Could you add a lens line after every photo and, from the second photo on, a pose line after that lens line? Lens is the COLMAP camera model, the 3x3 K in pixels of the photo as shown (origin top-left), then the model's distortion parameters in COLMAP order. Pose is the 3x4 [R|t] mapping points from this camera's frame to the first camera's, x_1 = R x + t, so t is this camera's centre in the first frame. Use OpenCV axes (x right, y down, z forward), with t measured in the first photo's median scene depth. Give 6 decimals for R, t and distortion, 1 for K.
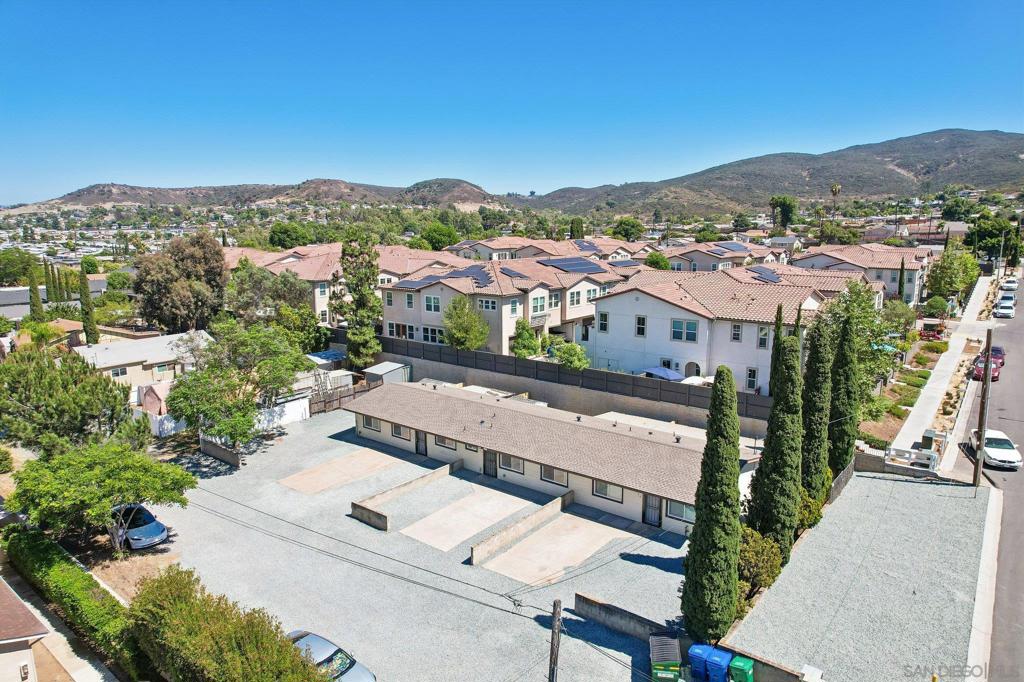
lens RADIAL K [[654.1, 0, 515.0], [0, 654.1, 341.2], [0, 0, 1]] dist [-0.069799, 0.061143]
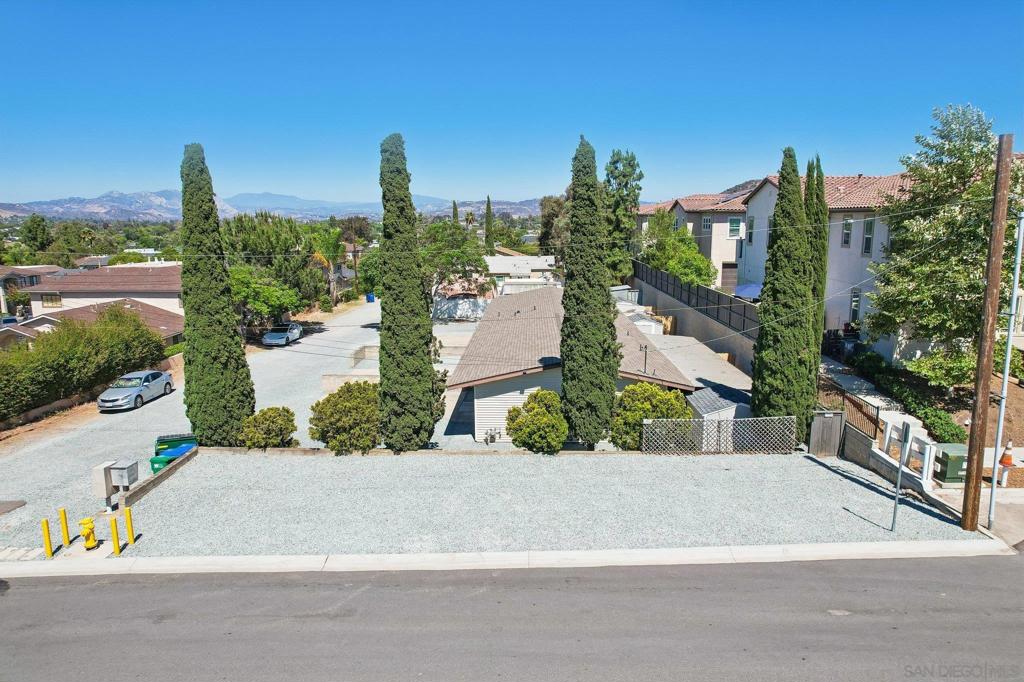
lens RADIAL K [[654.1, 0, 510.0], [0, 654.1, 339.6], [0, 0, 1]] dist [-0.069799, 0.061143]
pose [[0.611659, 0.141582, -0.778350, 0.565569], [-0.143875, 0.987356, 0.066538, 0.087863], [0.777929, 0.071287, 0.624295, 0.334217]]
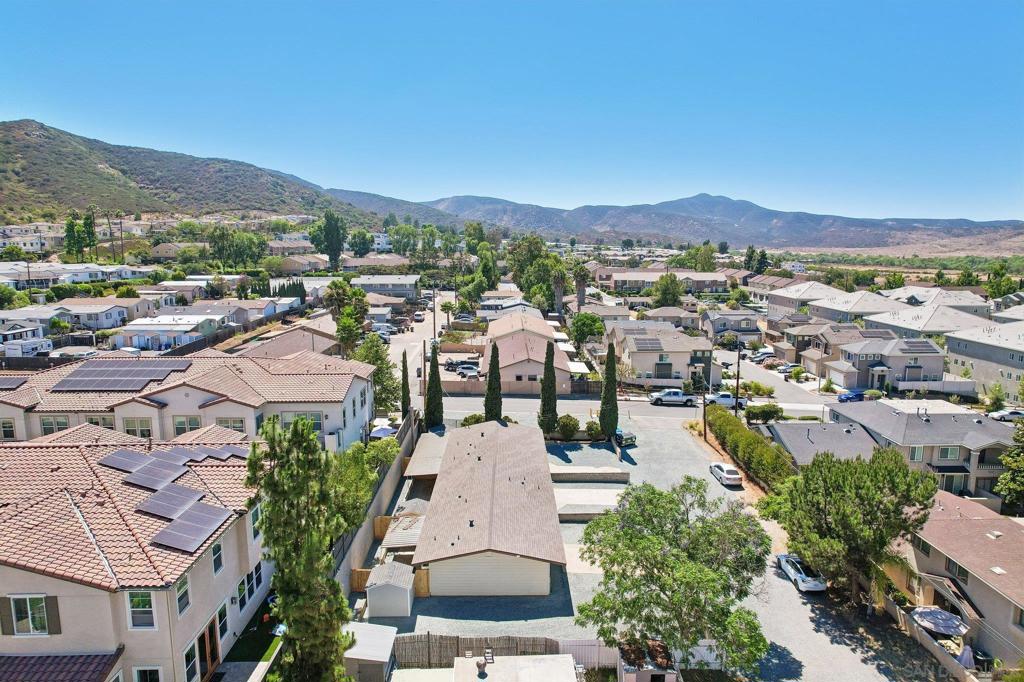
lens RADIAL K [[654.1, 0, 514.1], [0, 654.1, 341.8], [0, 0, 1]] dist [-0.069799, 0.061143]
pose [[-0.629428, -0.116372, 0.768295, -0.777221], [0.140939, 0.955226, 0.260151, -0.365269], [-0.764170, 0.272029, -0.584845, 1.373090]]
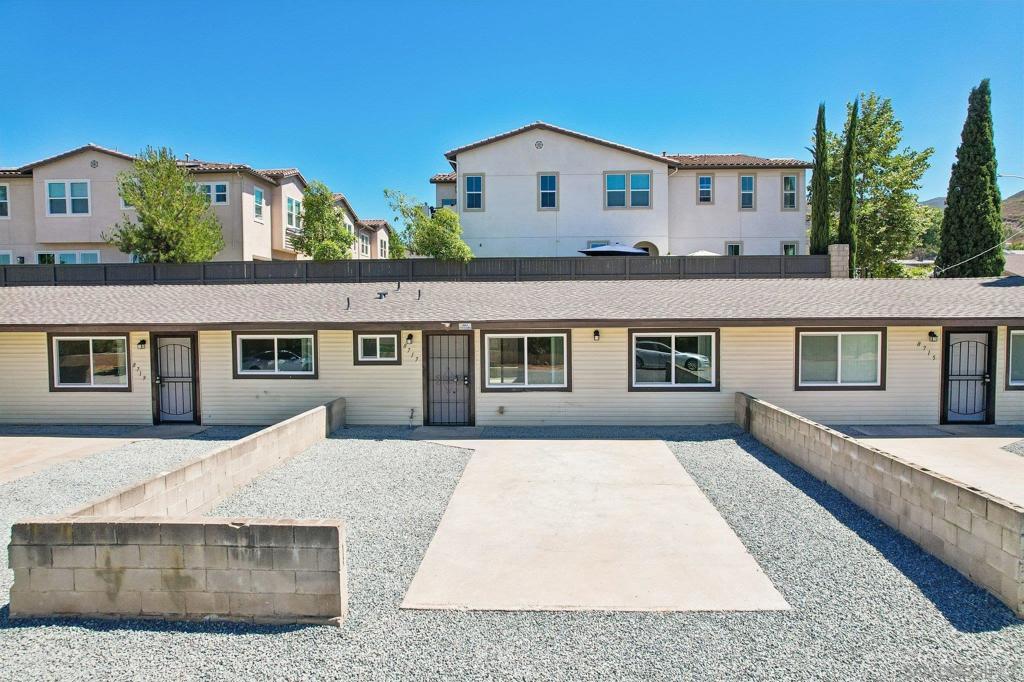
lens RADIAL K [[654.1, 0, 514.8], [0, 654.1, 346.6], [0, 0, 1]] dist [-0.069799, 0.061143]
pose [[0.813102, -0.032659, 0.581204, -0.169747], [0.108846, 0.989346, -0.096683, 0.163698], [-0.571854, 0.141875, 0.807994, 0.557170]]
